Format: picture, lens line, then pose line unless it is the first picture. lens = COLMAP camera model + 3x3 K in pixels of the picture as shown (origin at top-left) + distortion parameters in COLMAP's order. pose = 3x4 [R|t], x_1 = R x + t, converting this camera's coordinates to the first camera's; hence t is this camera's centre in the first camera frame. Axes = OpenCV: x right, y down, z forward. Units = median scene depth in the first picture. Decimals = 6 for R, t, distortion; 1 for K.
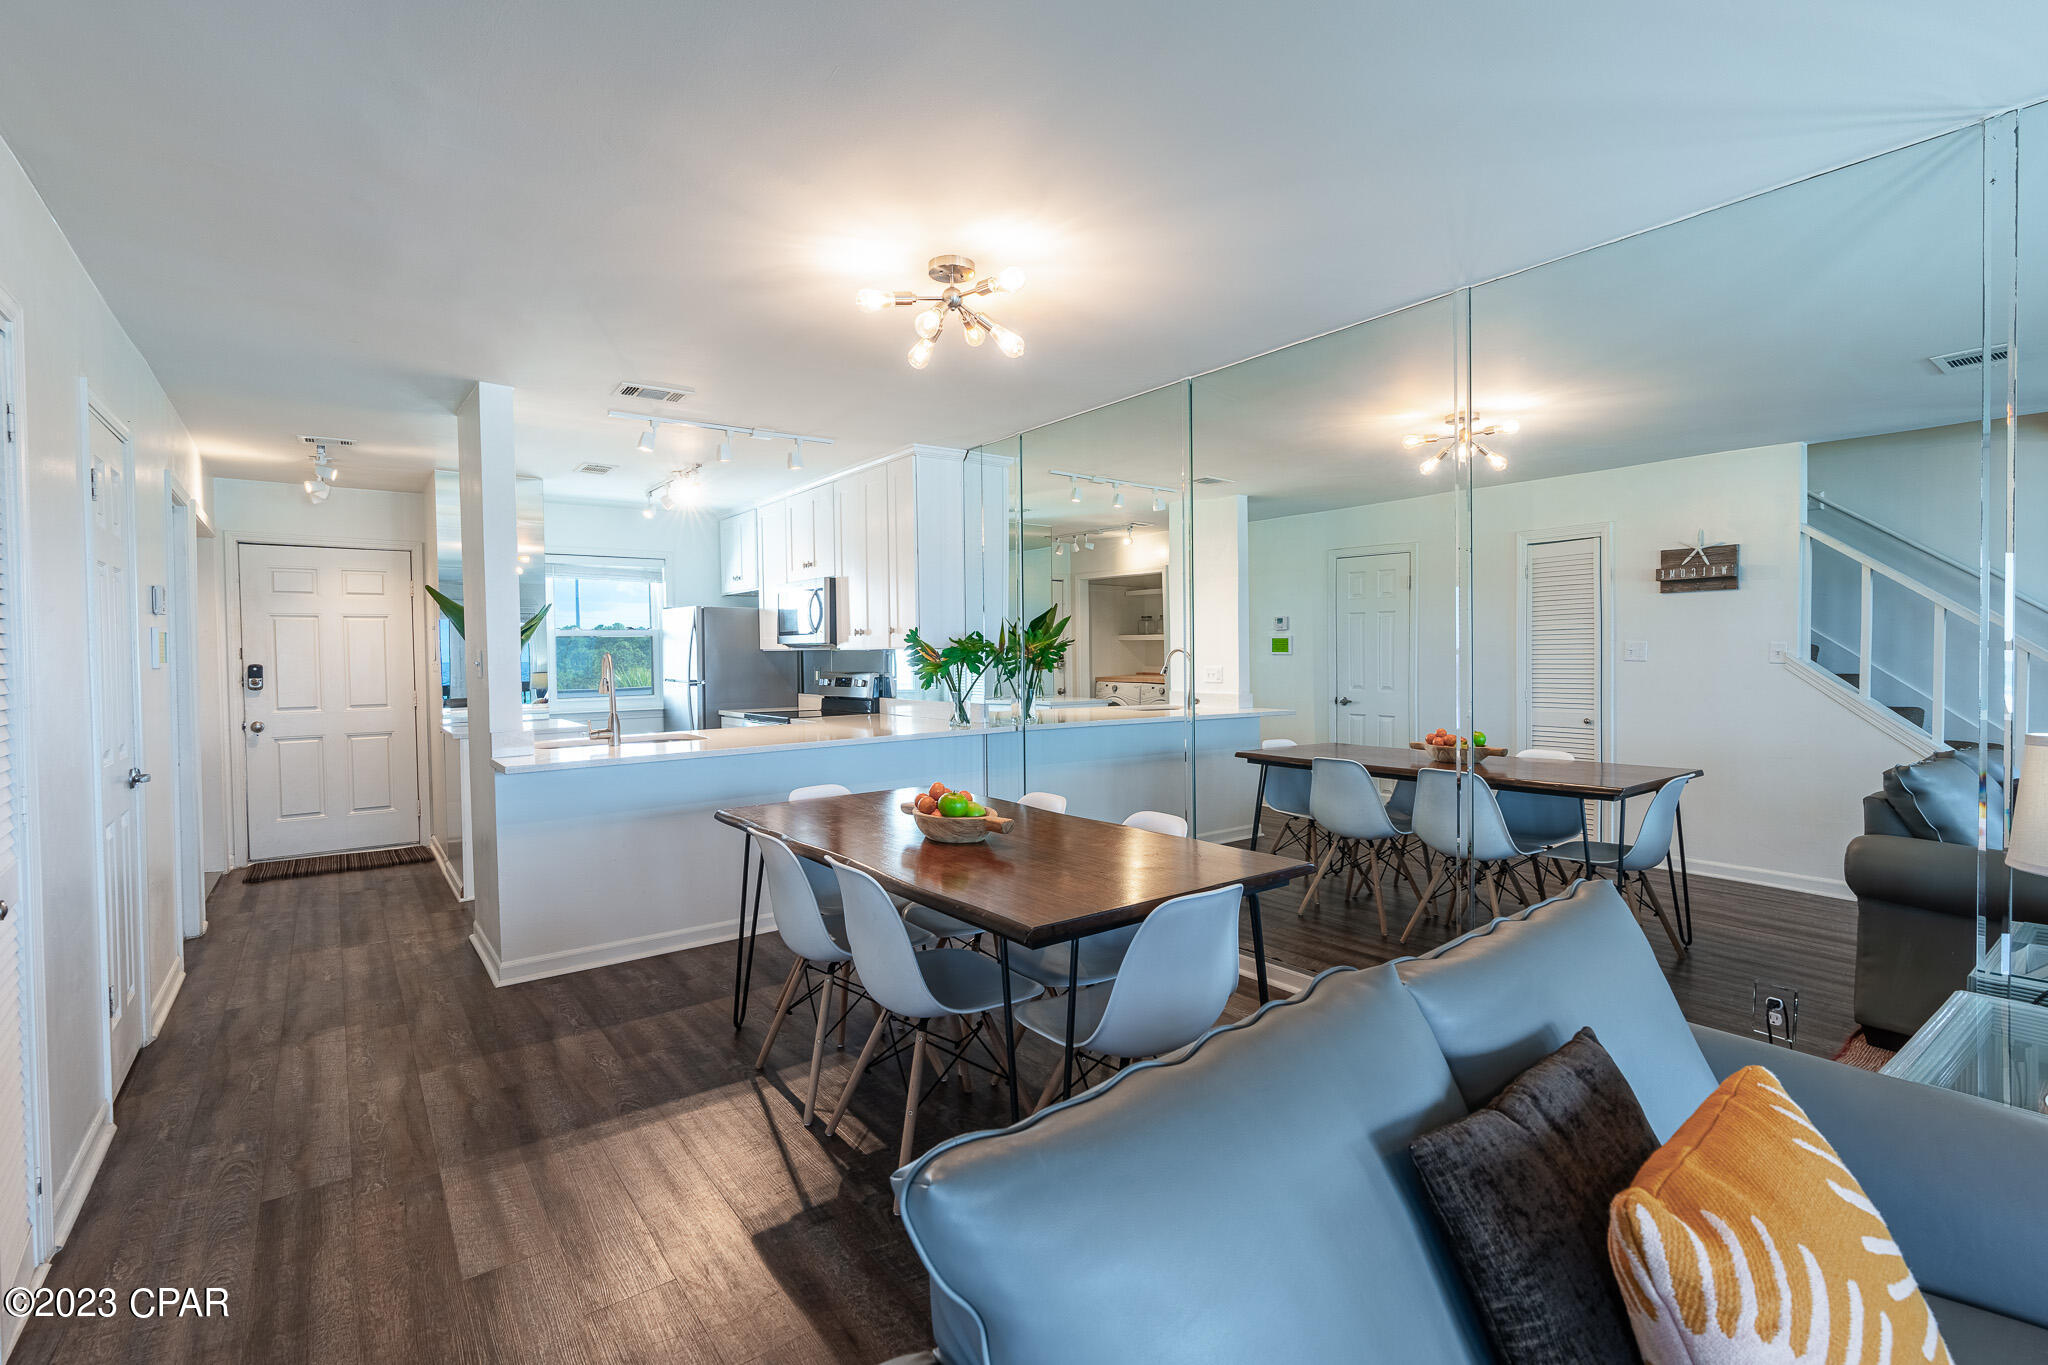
lens RADIAL K [[927.9, 0, 1028.6], [0, 927.9, 681.0], [0, 0, 1]] dist [-0.003863, 0.001396]
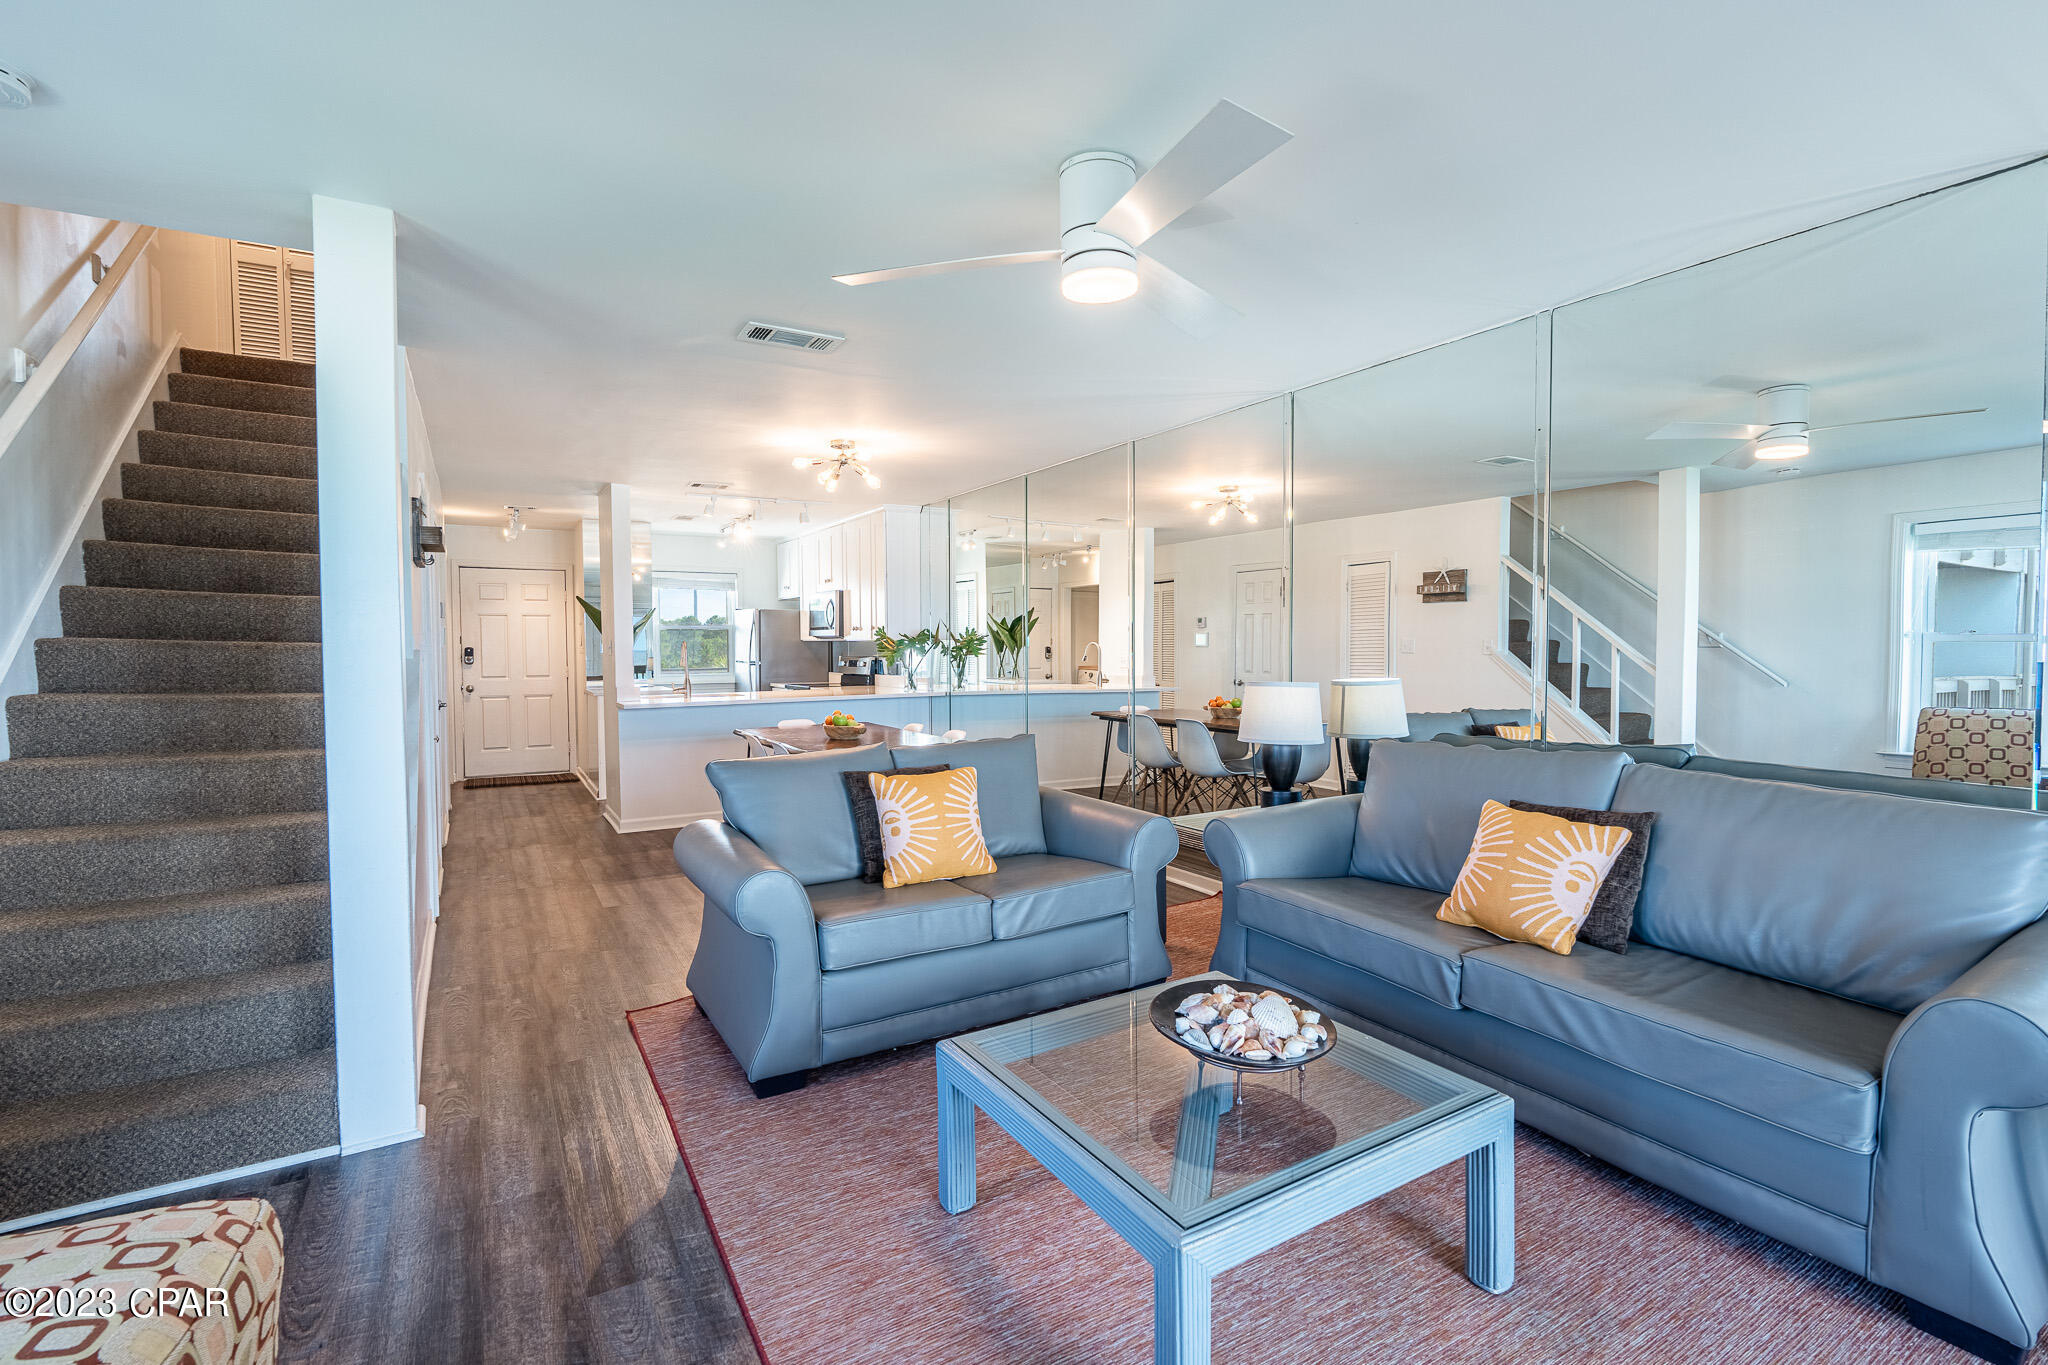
lens RADIAL K [[927.9, 0, 1022.3], [0, 927.9, 682.4], [0, 0, 1]] dist [-0.003863, 0.001396]
pose [[0.993484, 0.012522, -0.113281, 0.233212], [-0.011369, 0.999877, 0.010817, 0.012841], [0.113402, -0.009459, 0.993504, -0.401168]]
